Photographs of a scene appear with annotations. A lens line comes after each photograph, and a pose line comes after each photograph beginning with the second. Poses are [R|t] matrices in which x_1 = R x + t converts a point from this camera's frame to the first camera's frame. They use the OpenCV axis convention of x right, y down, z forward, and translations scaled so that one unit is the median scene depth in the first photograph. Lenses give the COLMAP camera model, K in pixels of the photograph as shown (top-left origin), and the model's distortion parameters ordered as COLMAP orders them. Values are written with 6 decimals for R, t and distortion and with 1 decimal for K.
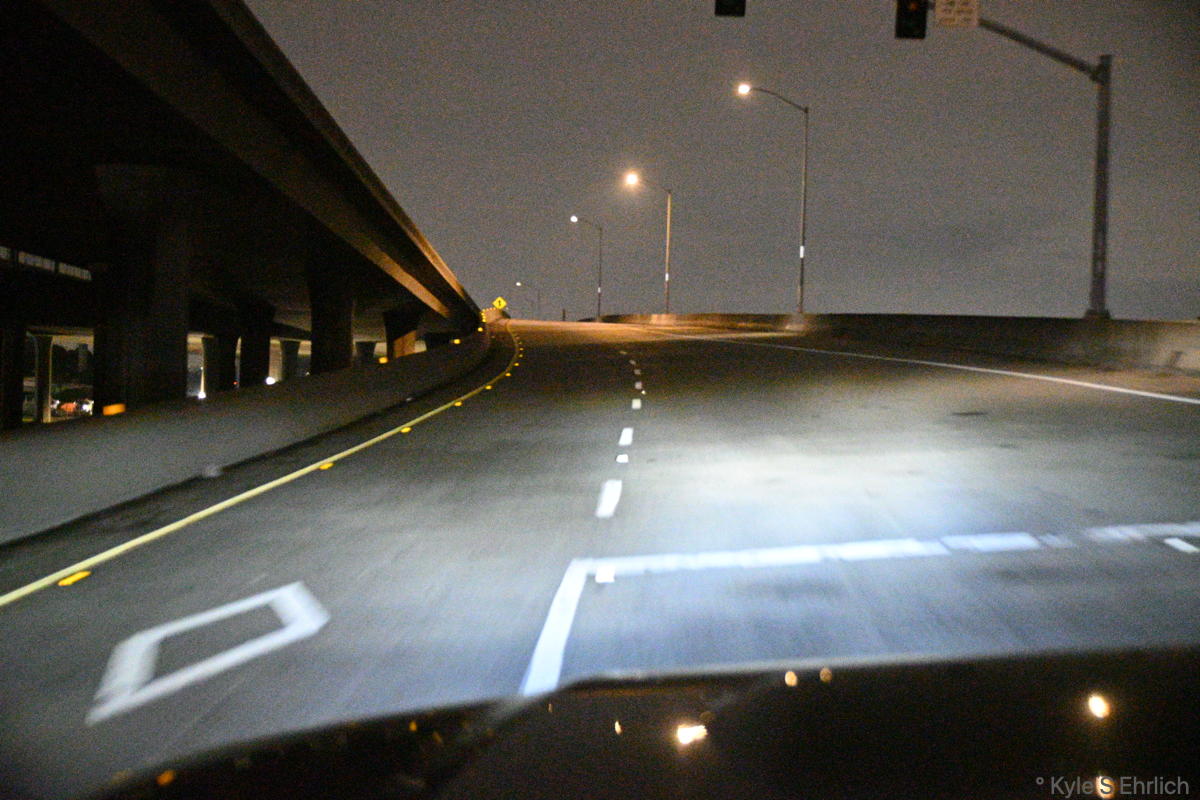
lens RADIAL K [[1656.5, 0, 597.6], [0, 1656.5, 399.0], [0, 0, 1]] dist [-0.029353, 0.000000]
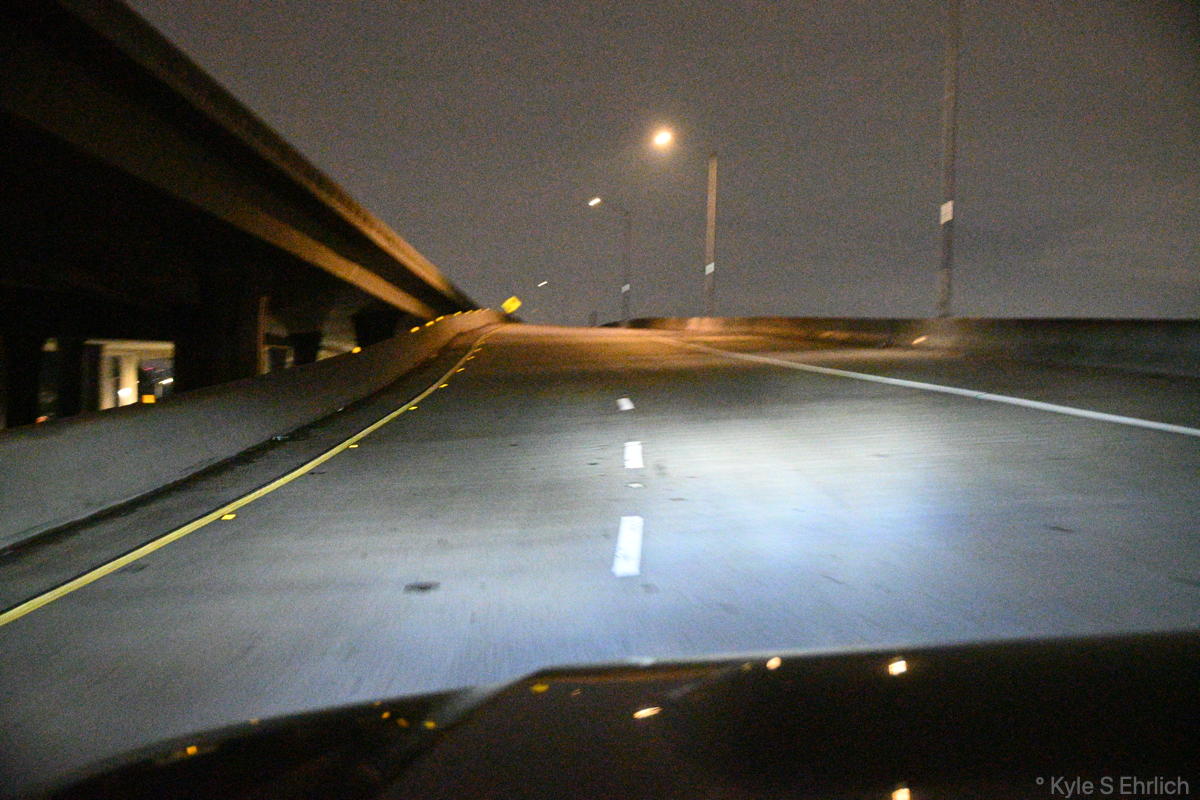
lens RADIAL K [[1609.7, 0, 606.6], [0, 1609.7, 399.7], [0, 0, 1]] dist [0.045027, 0.000000]
pose [[0.999803, -0.000416, -0.019829, 0.013969], [0.000424, 1.000000, 0.000368, -0.021078], [0.019829, -0.000377, 0.999803, 0.393954]]
